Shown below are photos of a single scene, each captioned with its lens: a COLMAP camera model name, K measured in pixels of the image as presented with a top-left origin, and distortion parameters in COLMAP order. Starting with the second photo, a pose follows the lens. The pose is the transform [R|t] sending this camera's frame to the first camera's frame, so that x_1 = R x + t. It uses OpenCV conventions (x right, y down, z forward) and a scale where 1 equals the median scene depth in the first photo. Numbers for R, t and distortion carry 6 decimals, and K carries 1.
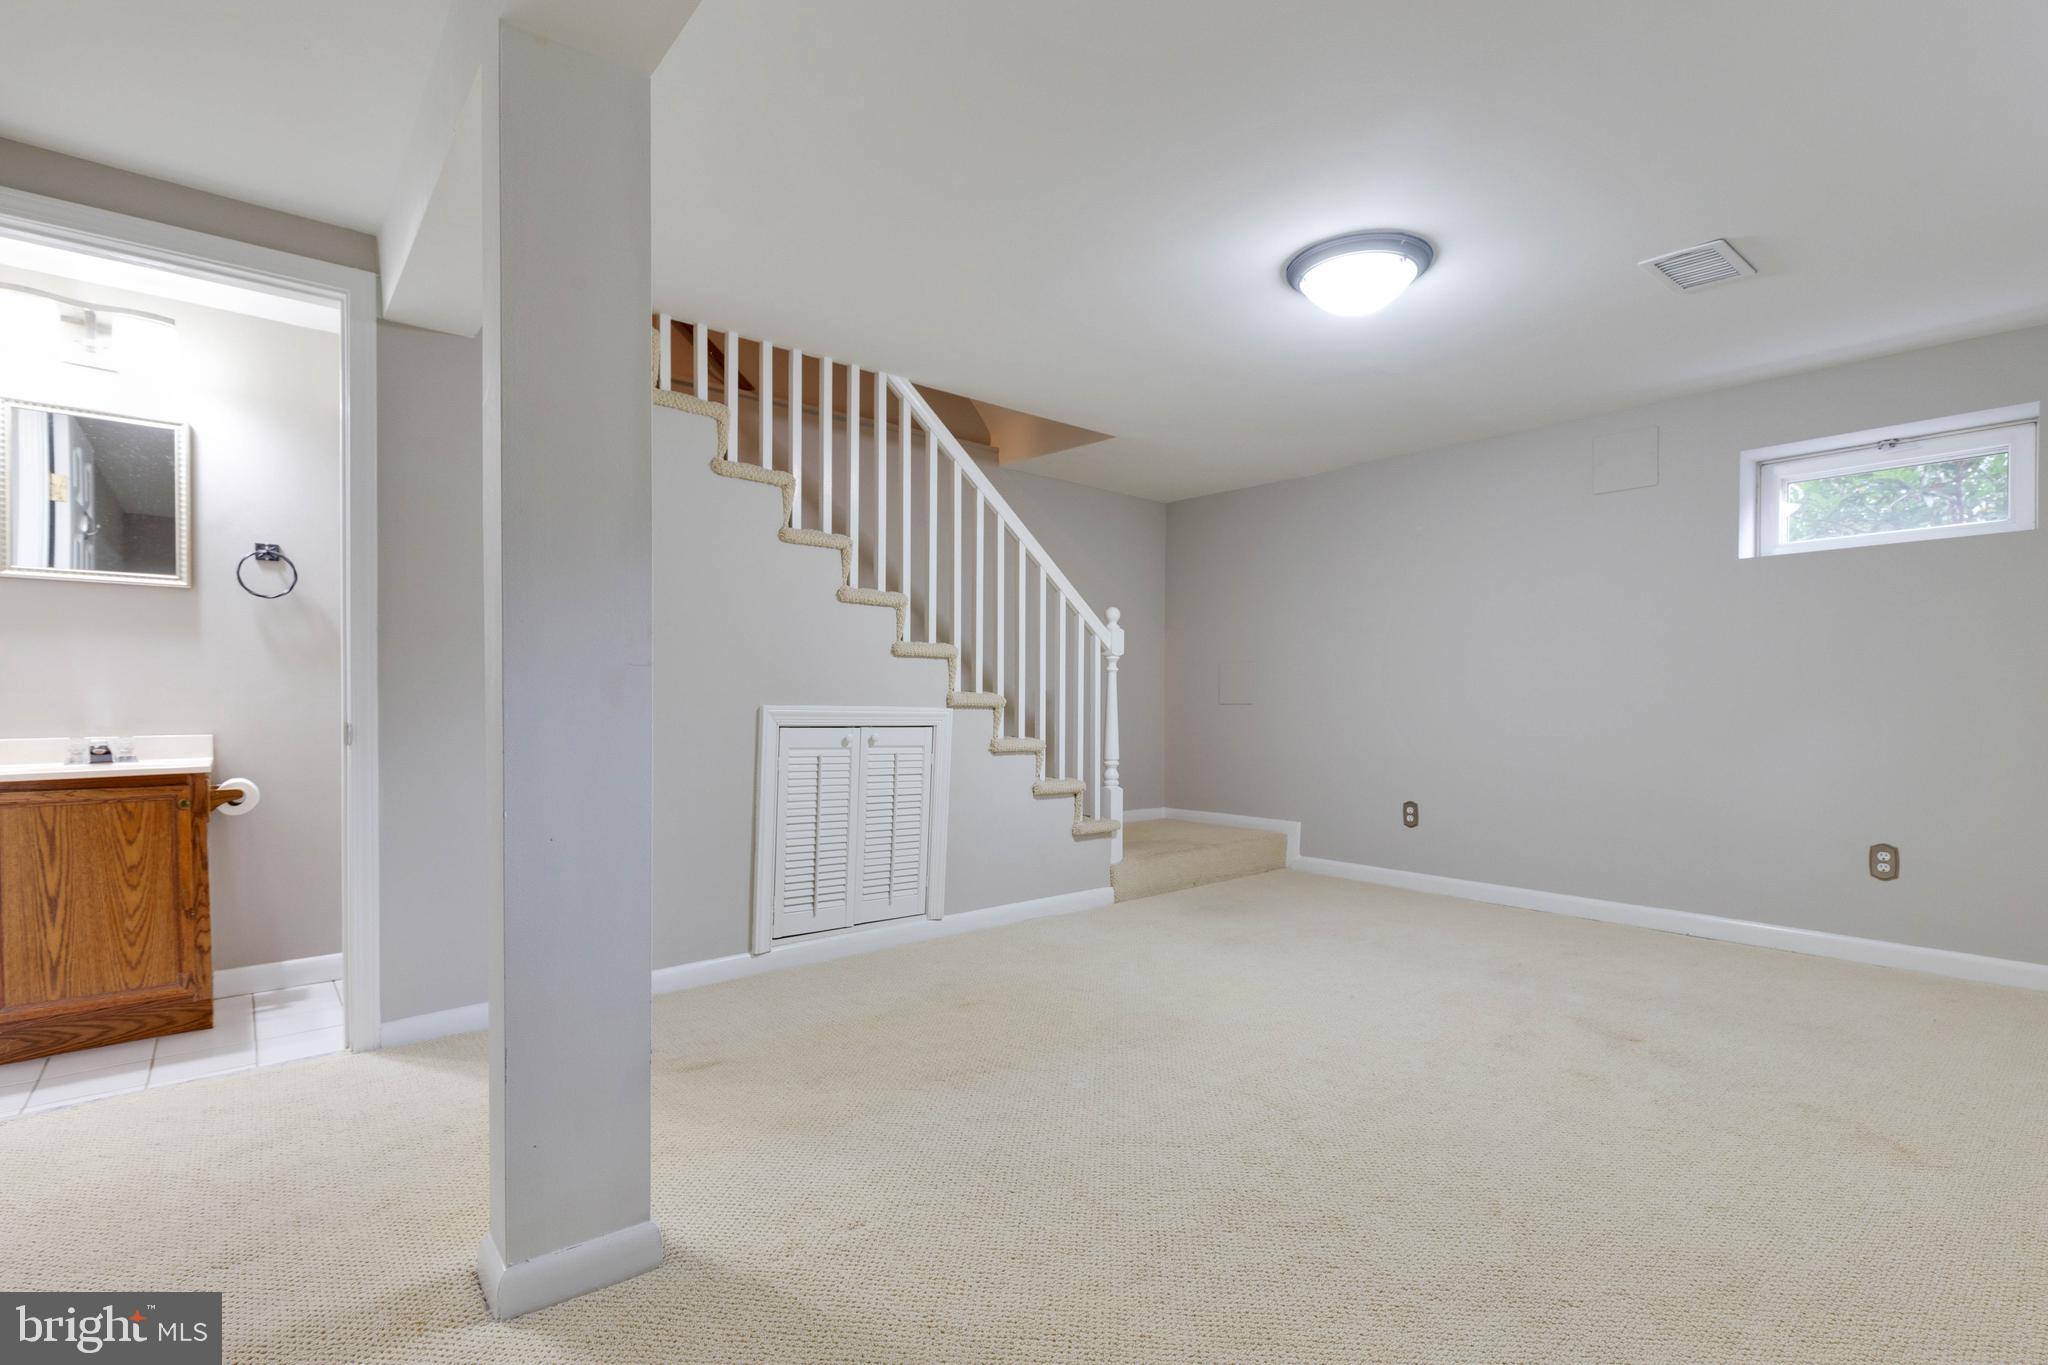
lens RADIAL K [[928.8, 0, 1023.3], [0, 928.8, 702.5], [0, 0, 1]] dist [0.002206, -0.000296]
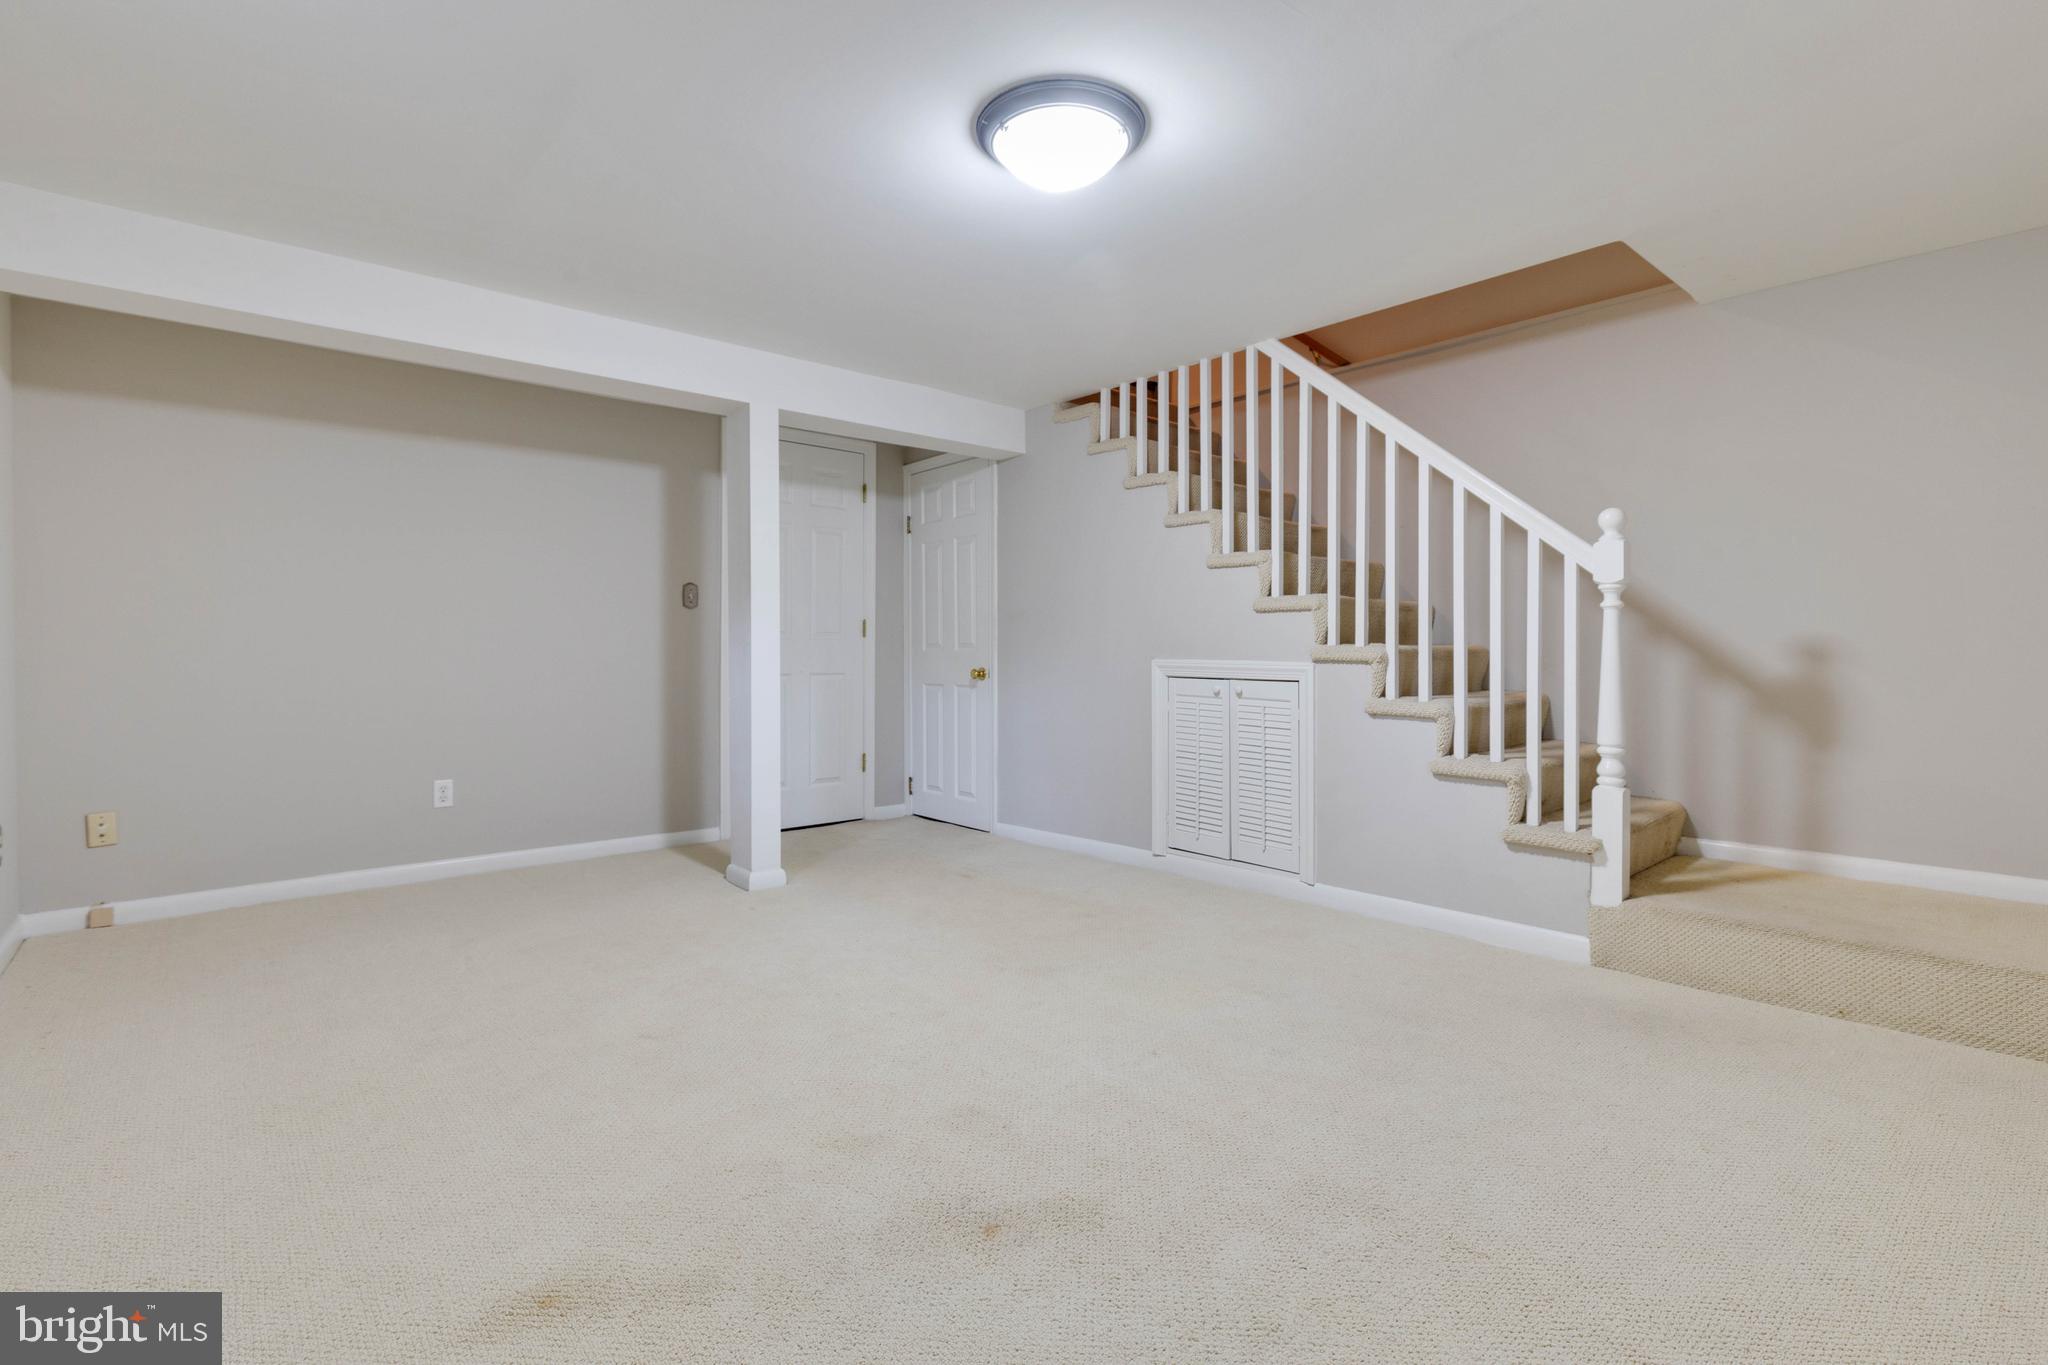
lens RADIAL K [[941.0, 0, 1018.2], [0, 941.0, 646.3], [0, 0, 1]] dist [0.000641, 0.000107]
pose [[0.022710, -0.012310, -0.999666, 0.880474], [0.006572, 0.999904, -0.012164, -0.001206], [0.999720, -0.006294, 0.022789, 0.686466]]
